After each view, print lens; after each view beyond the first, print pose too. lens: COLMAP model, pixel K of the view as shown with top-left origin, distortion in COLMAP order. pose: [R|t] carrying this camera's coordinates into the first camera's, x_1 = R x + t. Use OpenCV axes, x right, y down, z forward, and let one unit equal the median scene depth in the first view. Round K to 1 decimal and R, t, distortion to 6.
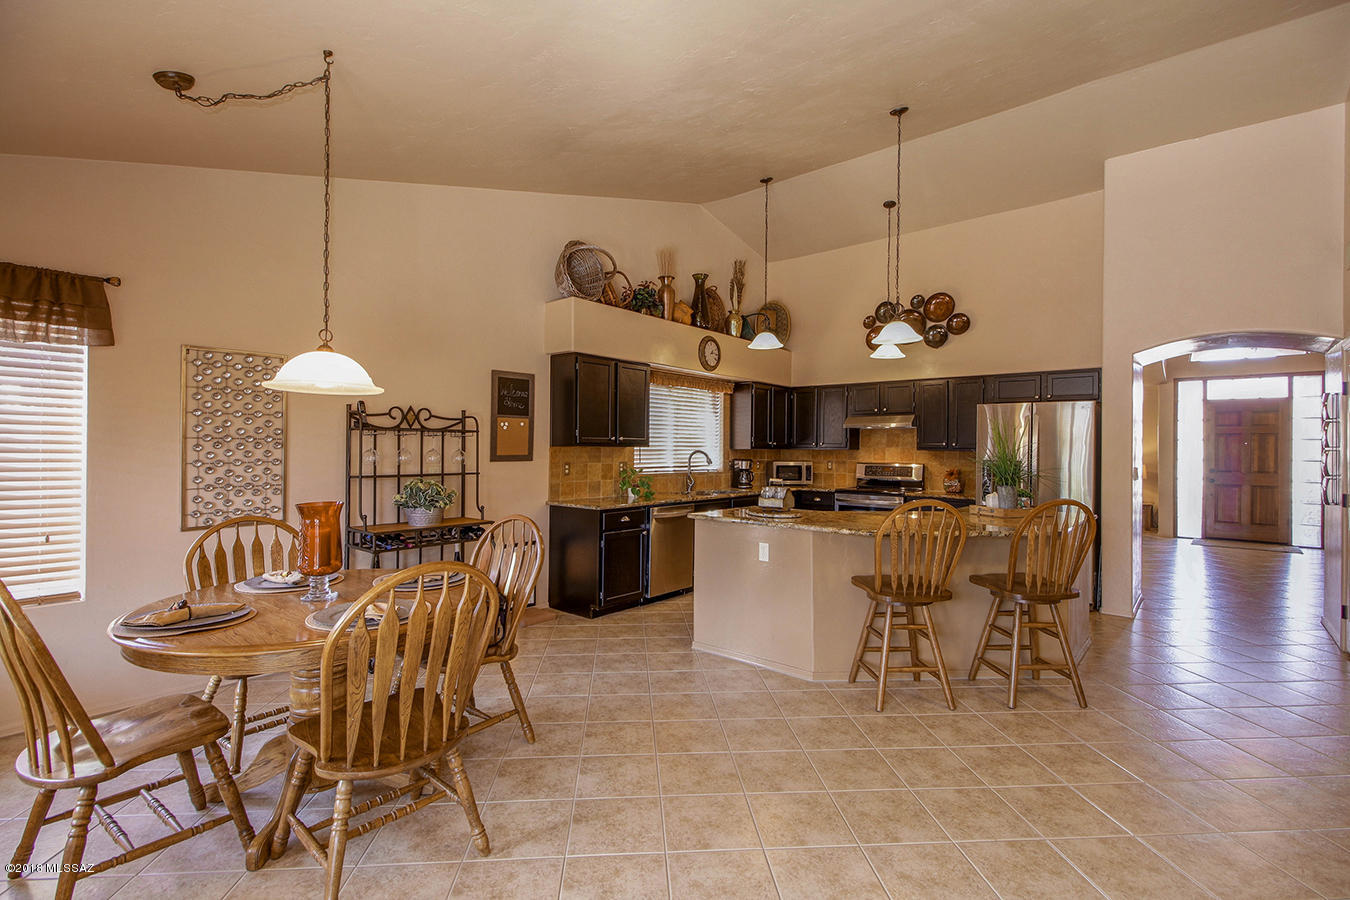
lens RADIAL K [[628.3, 0, 678.6], [0, 628.3, 445.3], [0, 0, 1]] dist [-0.000470, -0.000236]
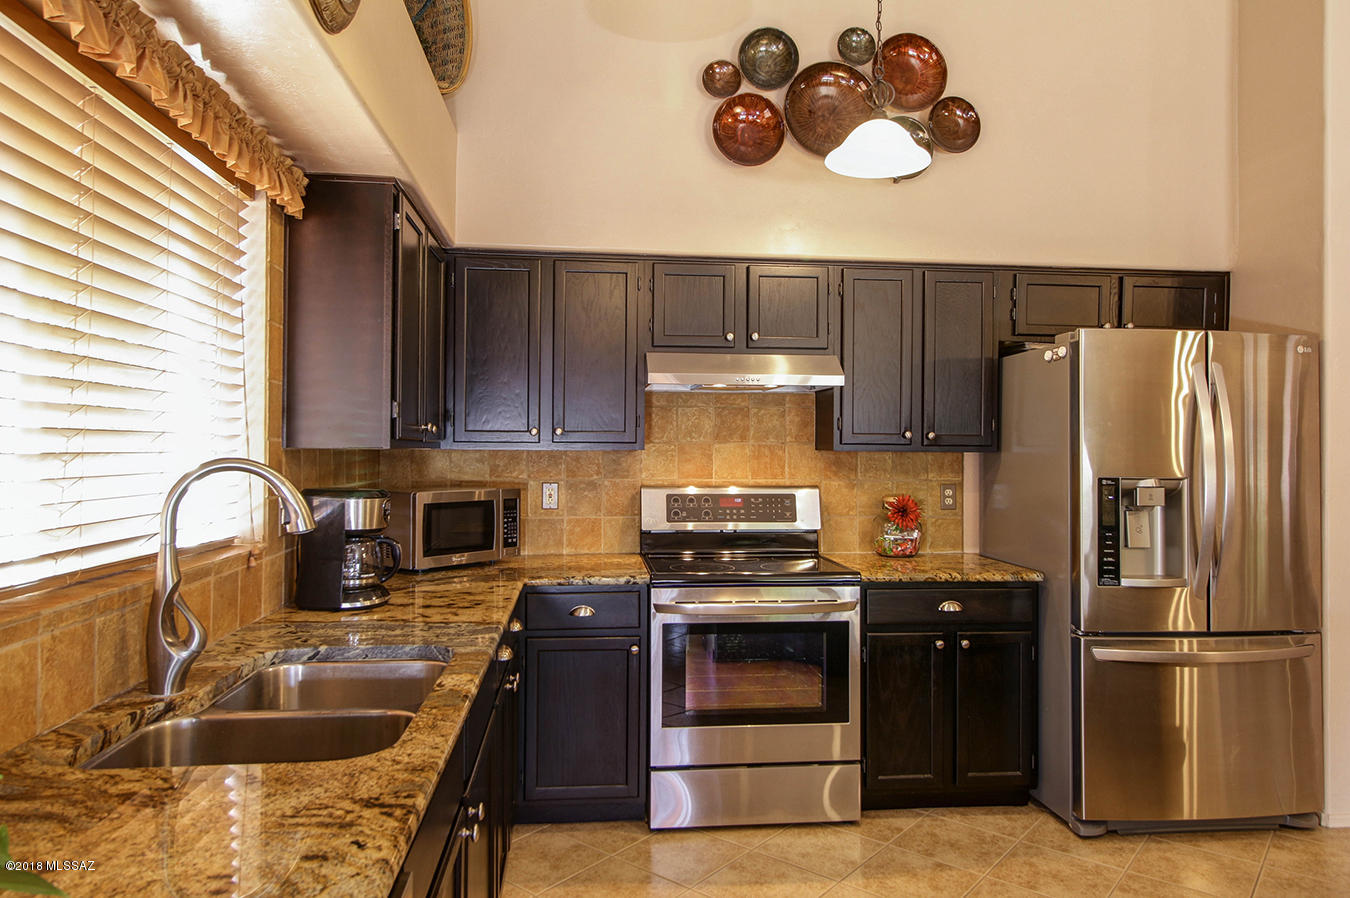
lens RADIAL K [[861.9, 0, 675.0], [0, 861.9, 449.0], [0, 0, 1]] dist [-0.001425, -0.000072]
pose [[0.698835, -0.002312, 0.715279, -0.049844], [-0.003332, 0.999973, 0.006488, 0.003624], [-0.715275, -0.006917, 0.698809, 0.677533]]
